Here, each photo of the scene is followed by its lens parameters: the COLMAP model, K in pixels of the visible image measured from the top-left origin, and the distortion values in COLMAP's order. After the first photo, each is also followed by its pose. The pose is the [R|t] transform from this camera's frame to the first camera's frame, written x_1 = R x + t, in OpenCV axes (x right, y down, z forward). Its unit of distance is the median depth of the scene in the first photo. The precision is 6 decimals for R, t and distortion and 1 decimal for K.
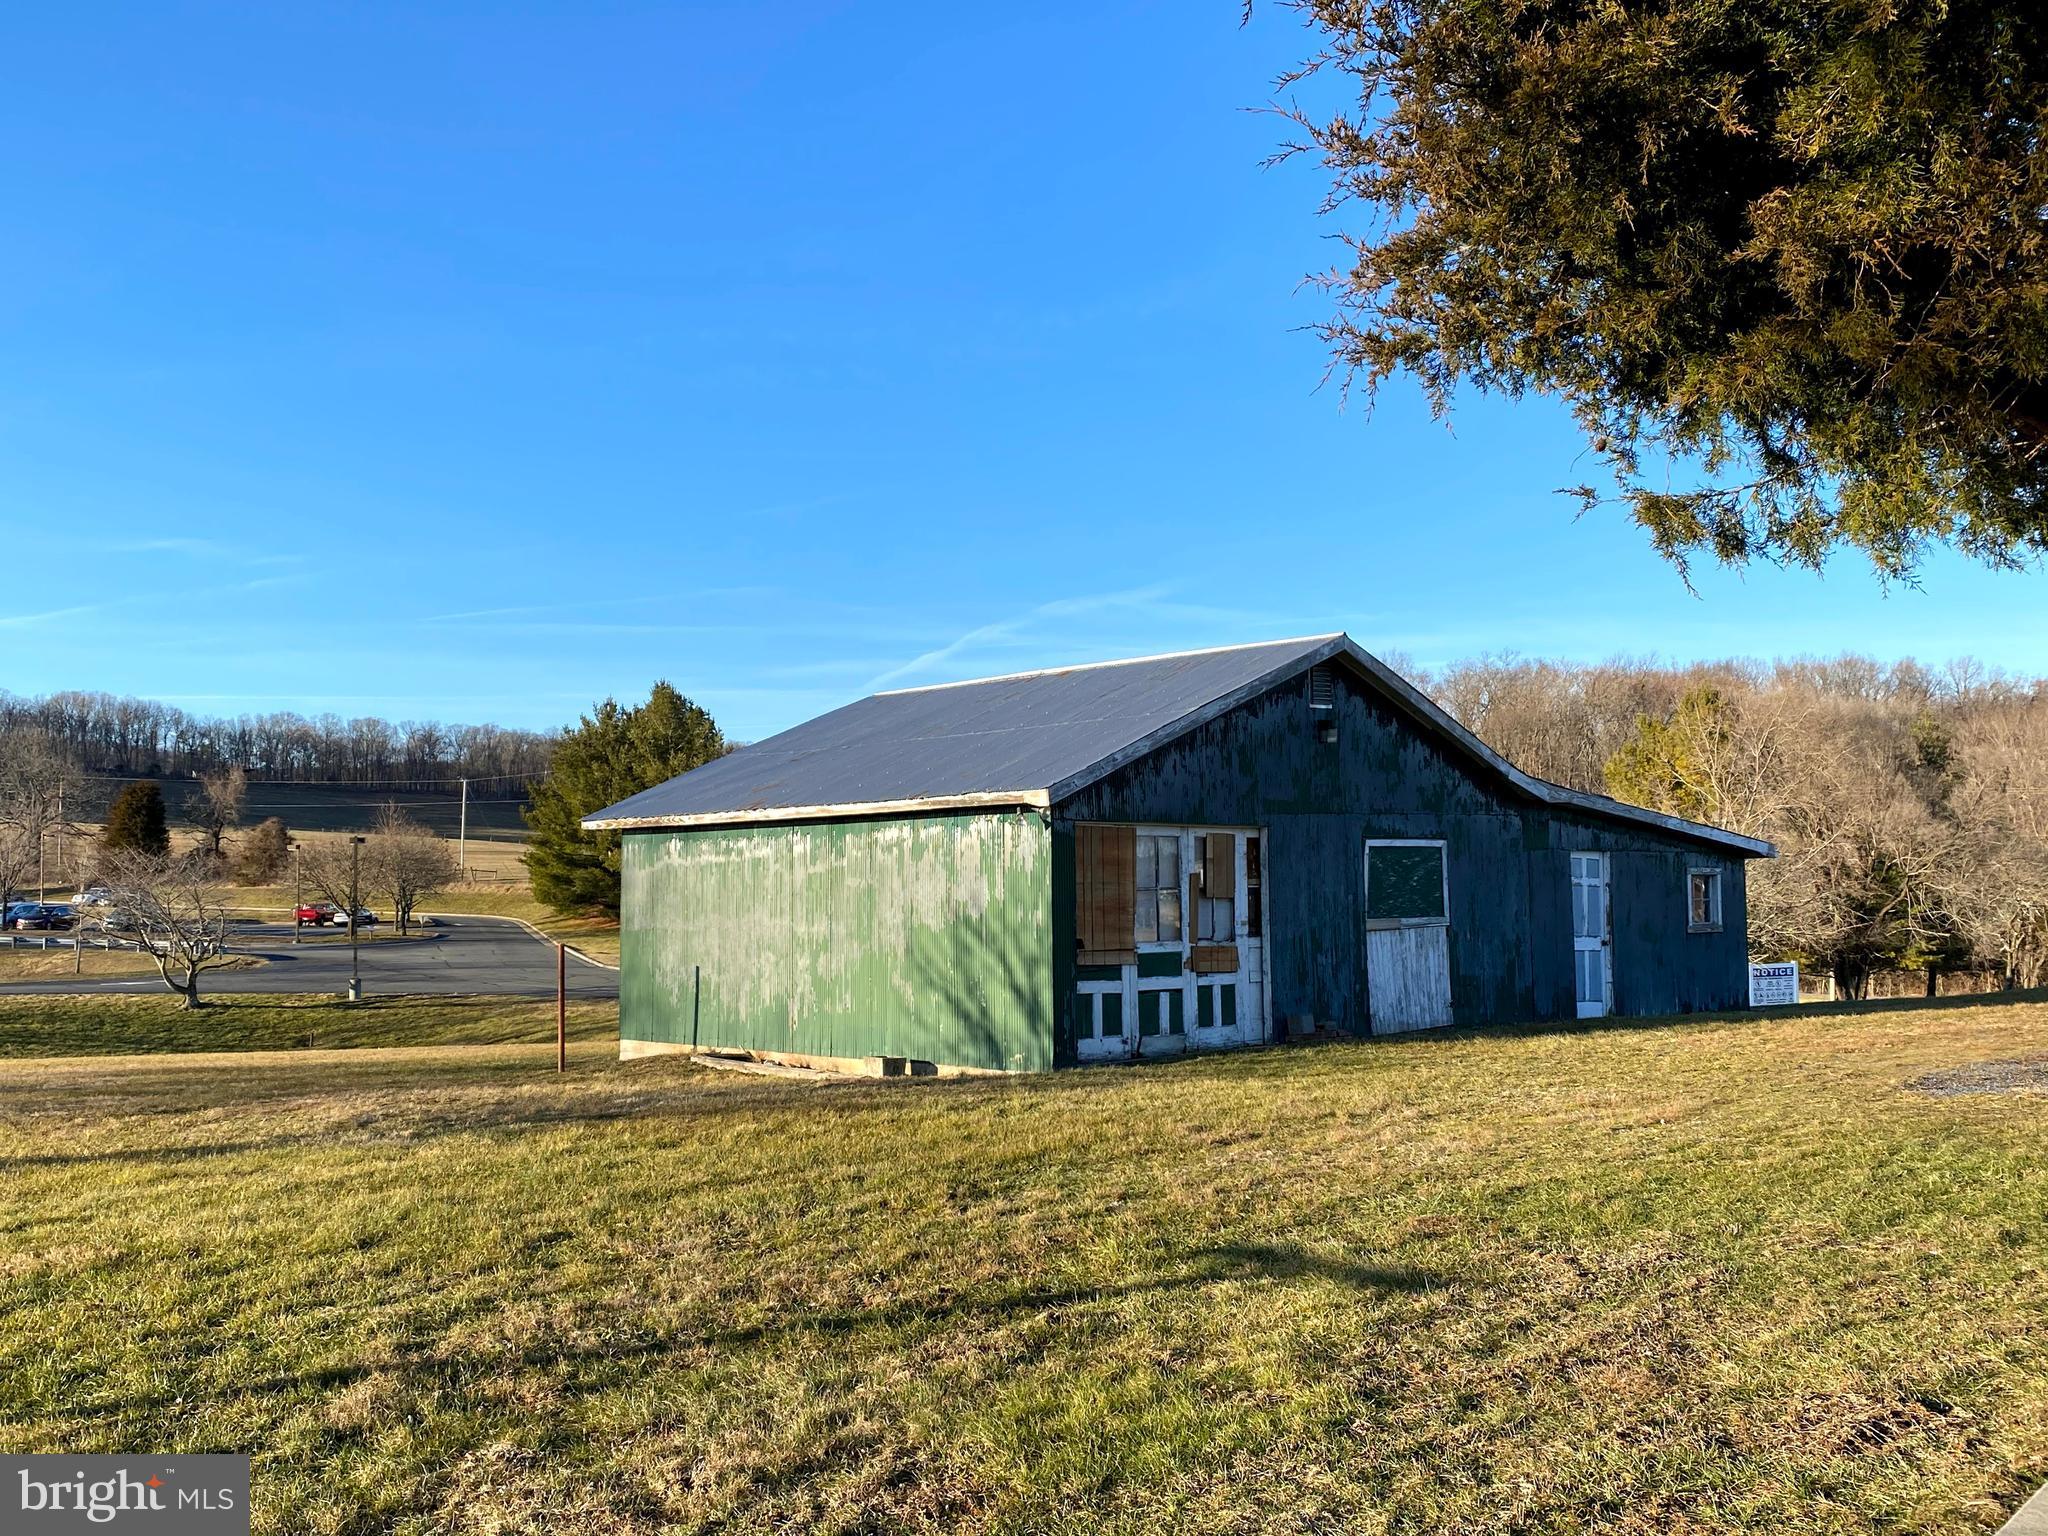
lens RADIAL K [[1868.5, 0, 1019.6], [0, 1868.5, 755.3], [0, 0, 1]] dist [0.165781, -0.332062]
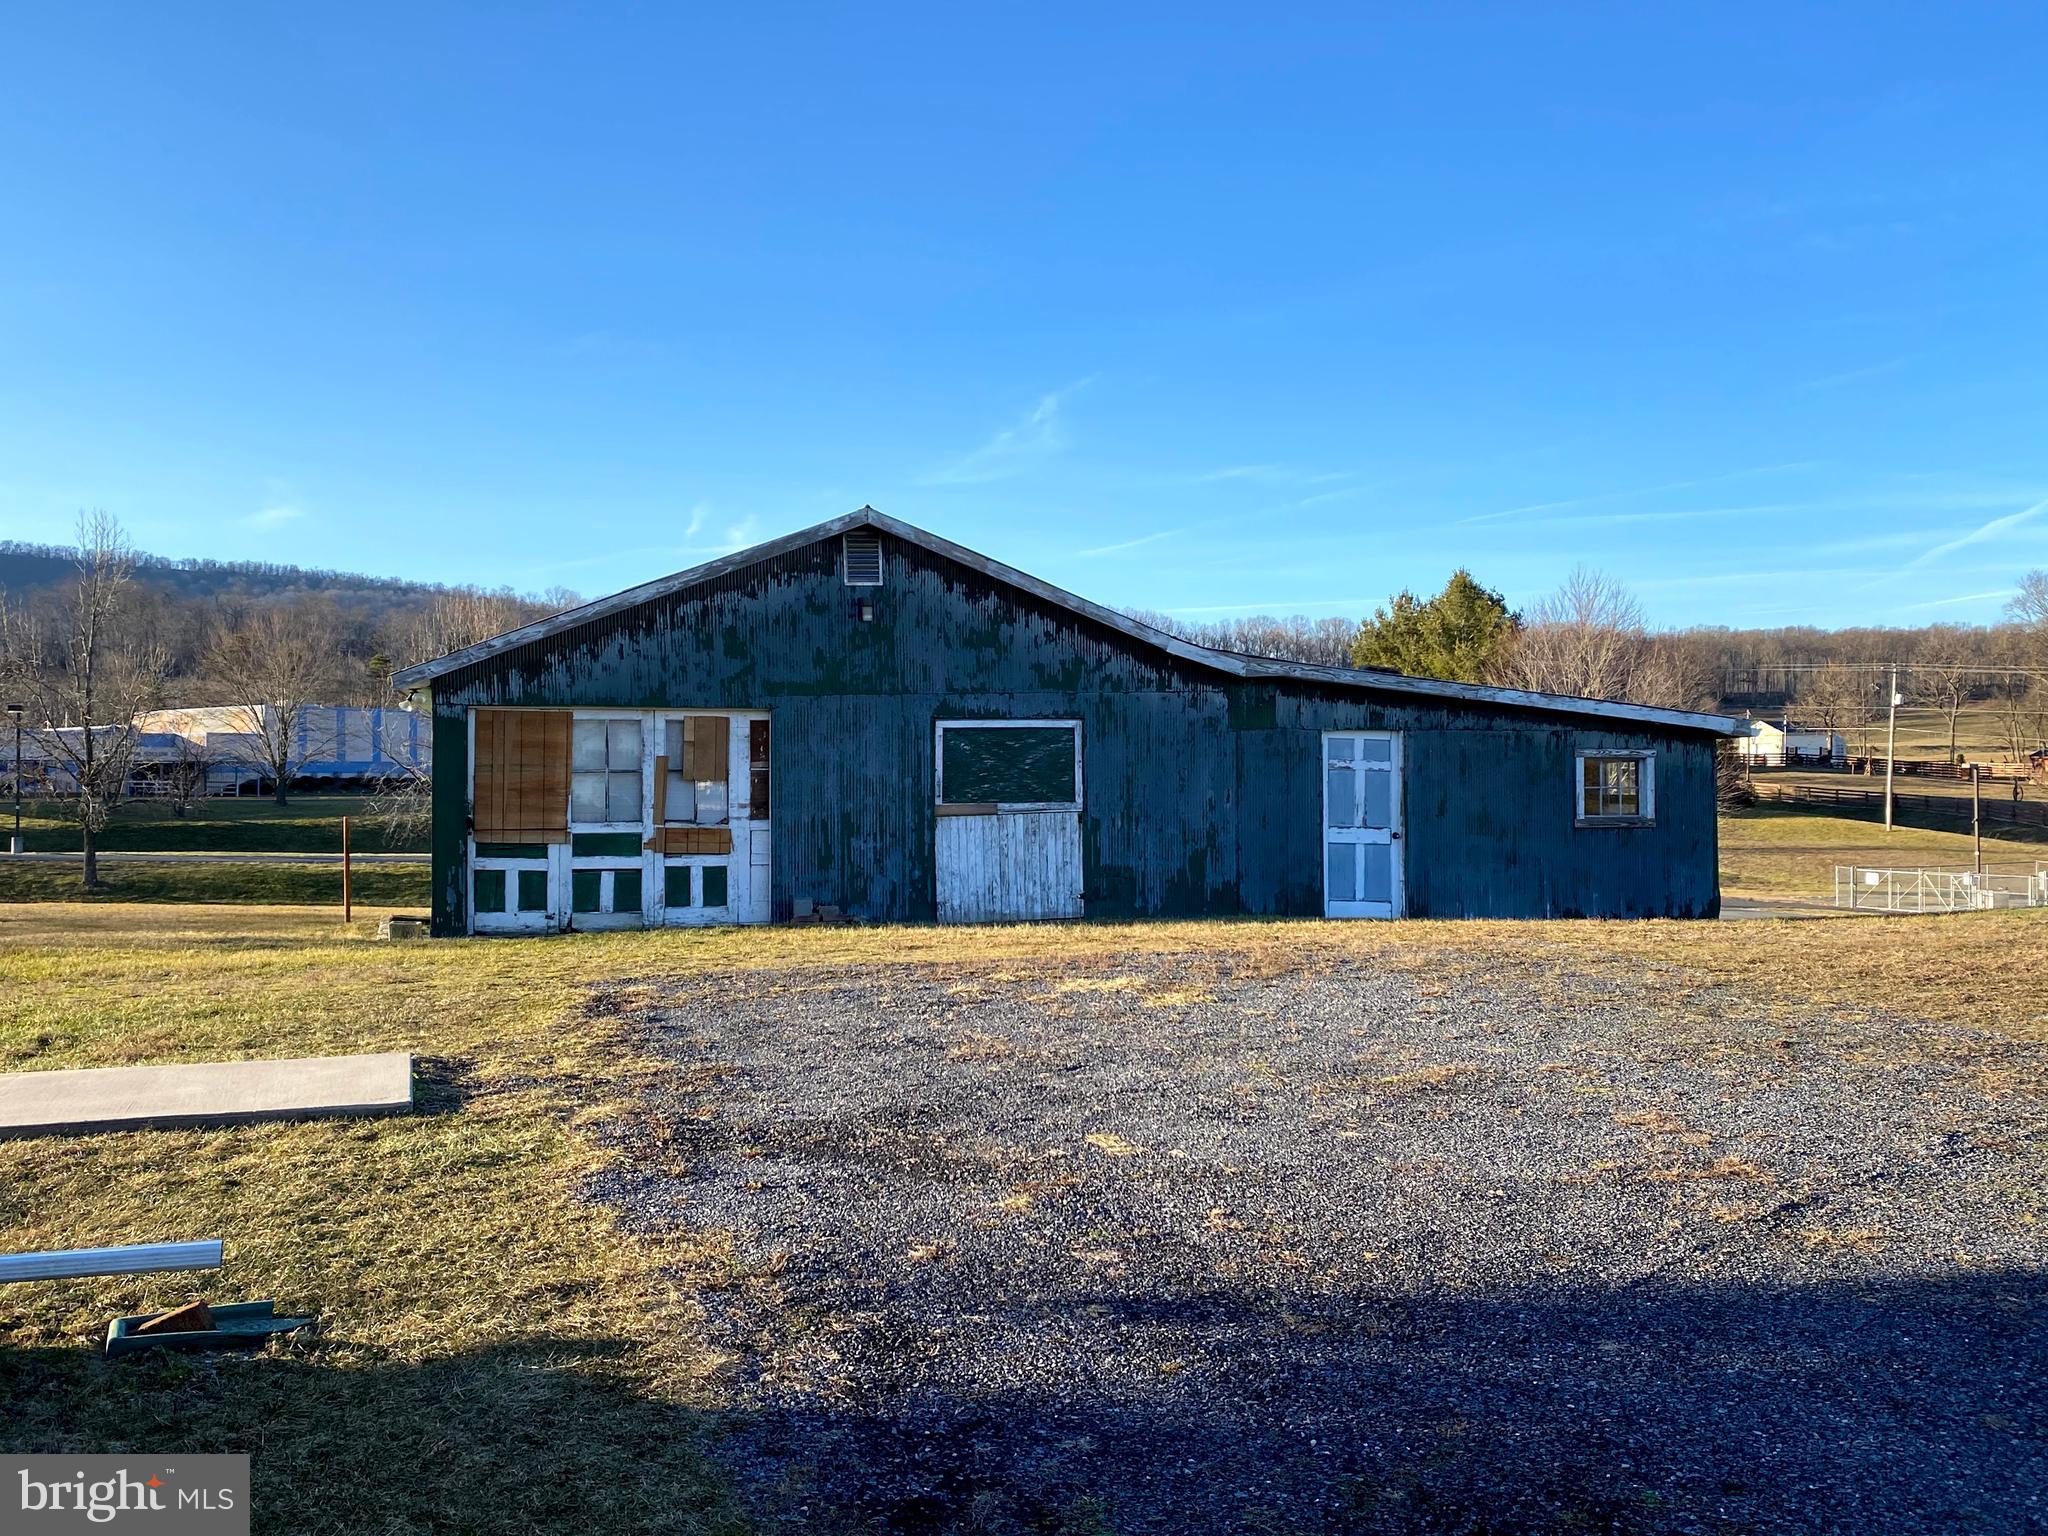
lens RADIAL K [[1875.5, 0, 1034.4], [0, 1875.5, 713.1], [0, 0, 1]] dist [0.189015, -0.424795]
pose [[0.855471, -0.013705, -0.517669, 0.824758], [0.031156, 0.999201, 0.025033, 0.021448], [0.516913, -0.037544, 0.855215, 0.240478]]
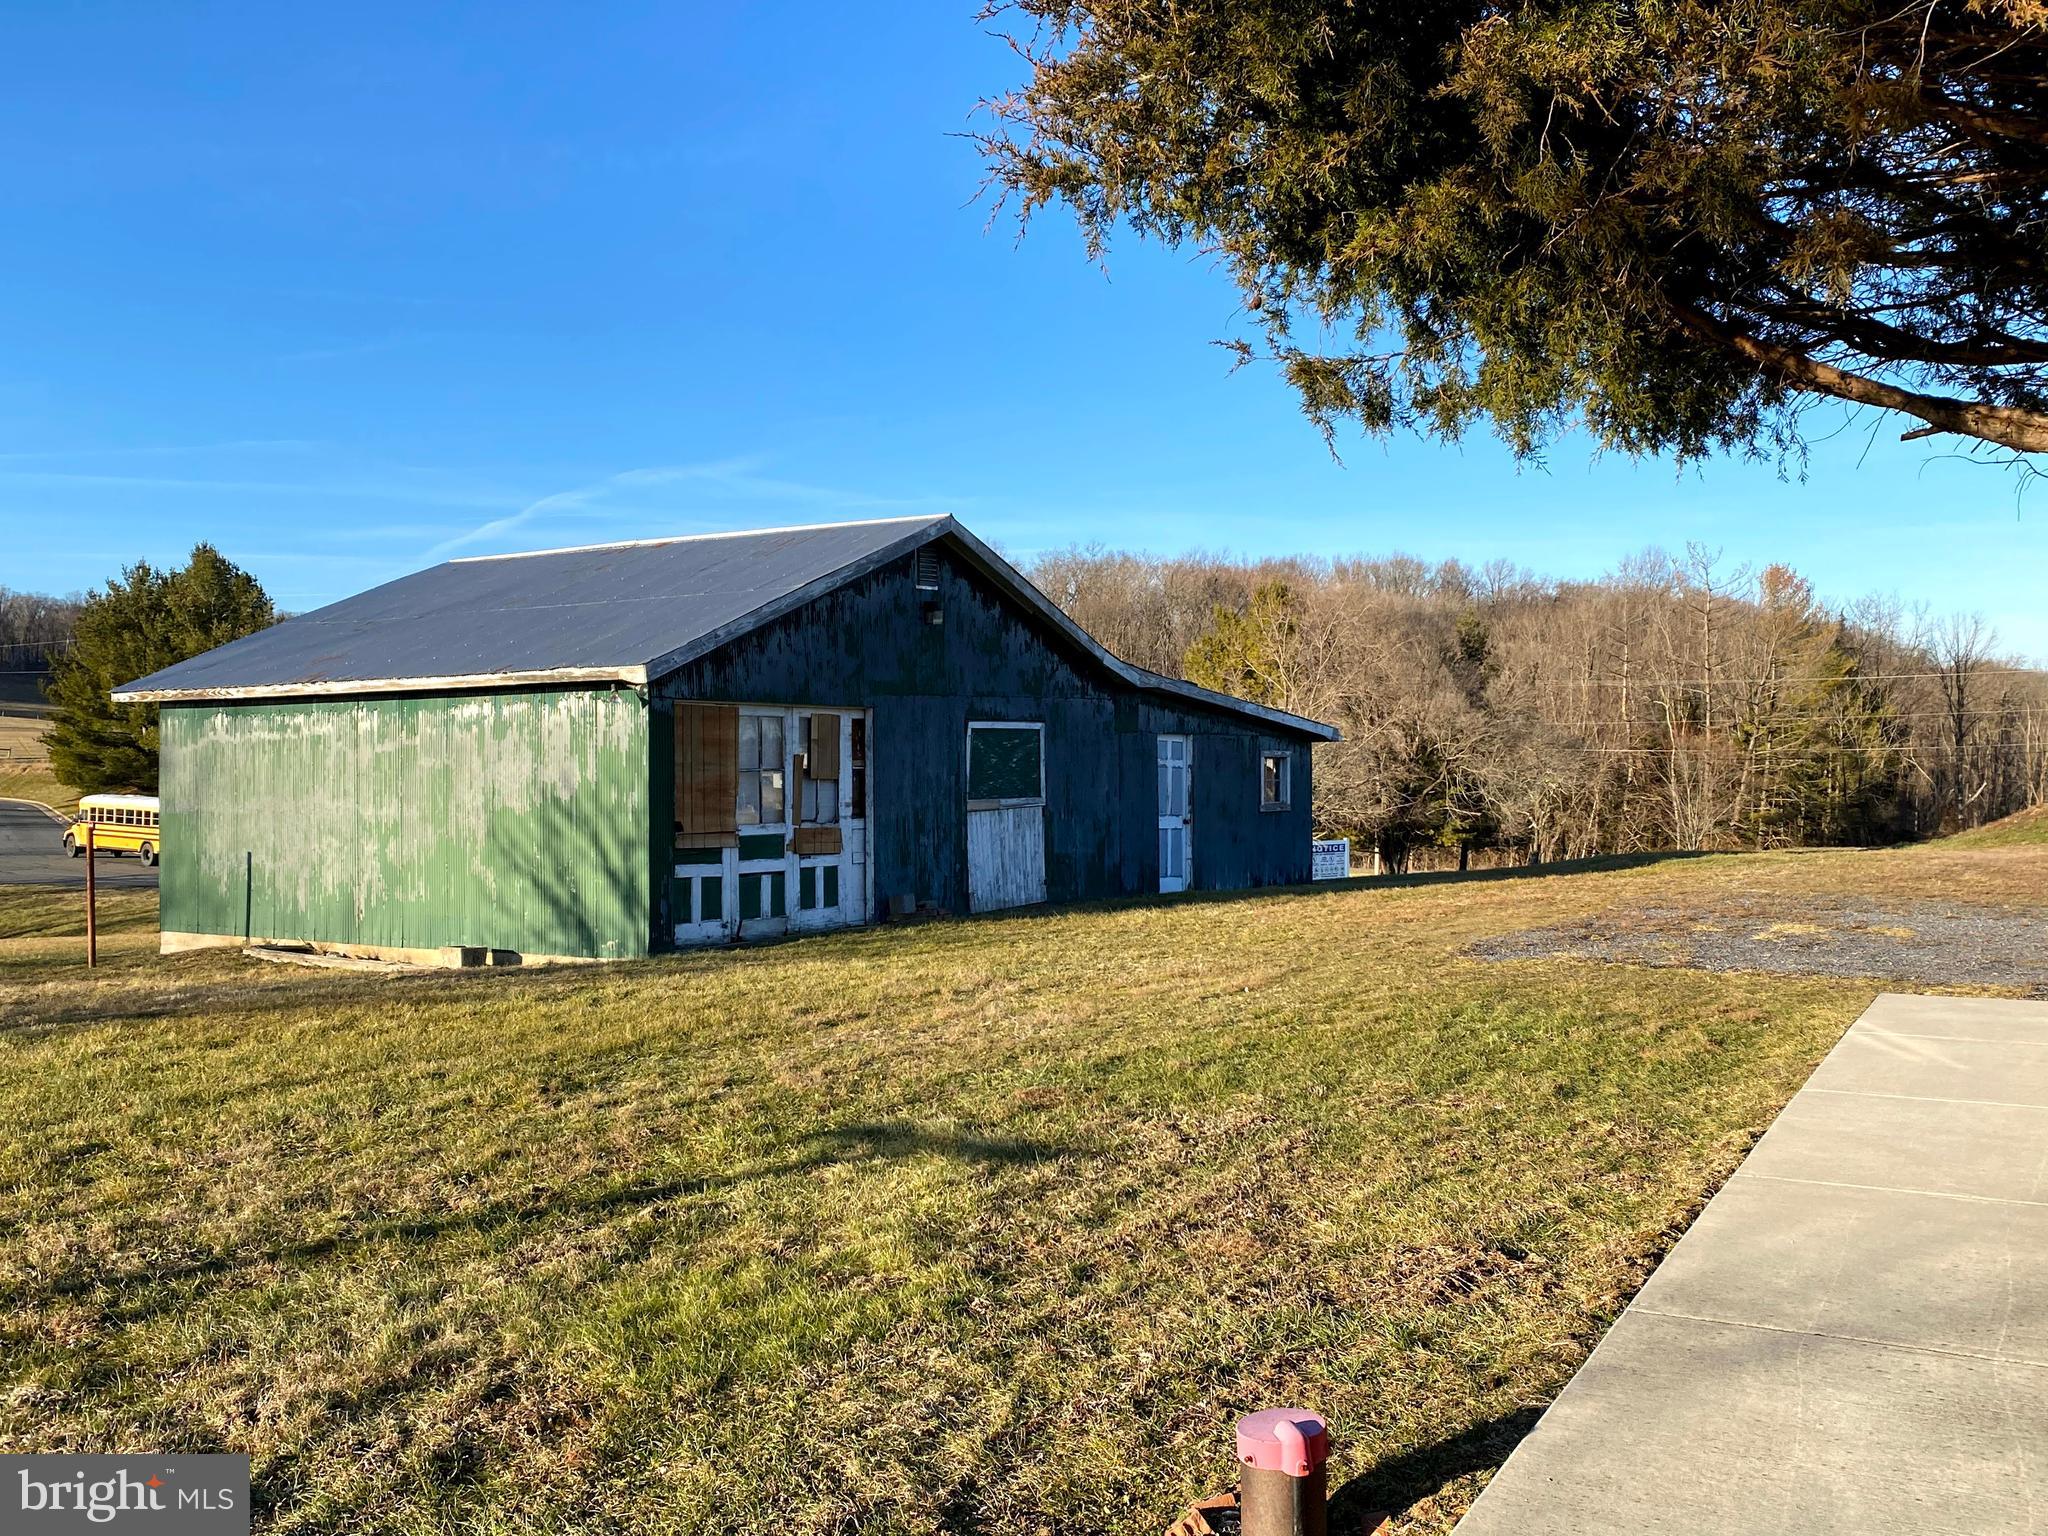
lens RADIAL K [[1868.5, 0, 1019.6], [0, 1868.5, 755.3], [0, 0, 1]] dist [0.165781, -0.332062]
pose [[0.976558, 0.005269, 0.215188, -0.004822], [-0.018514, 0.998052, 0.059582, 0.003112], [-0.214455, -0.062169, 0.974753, 0.019503]]
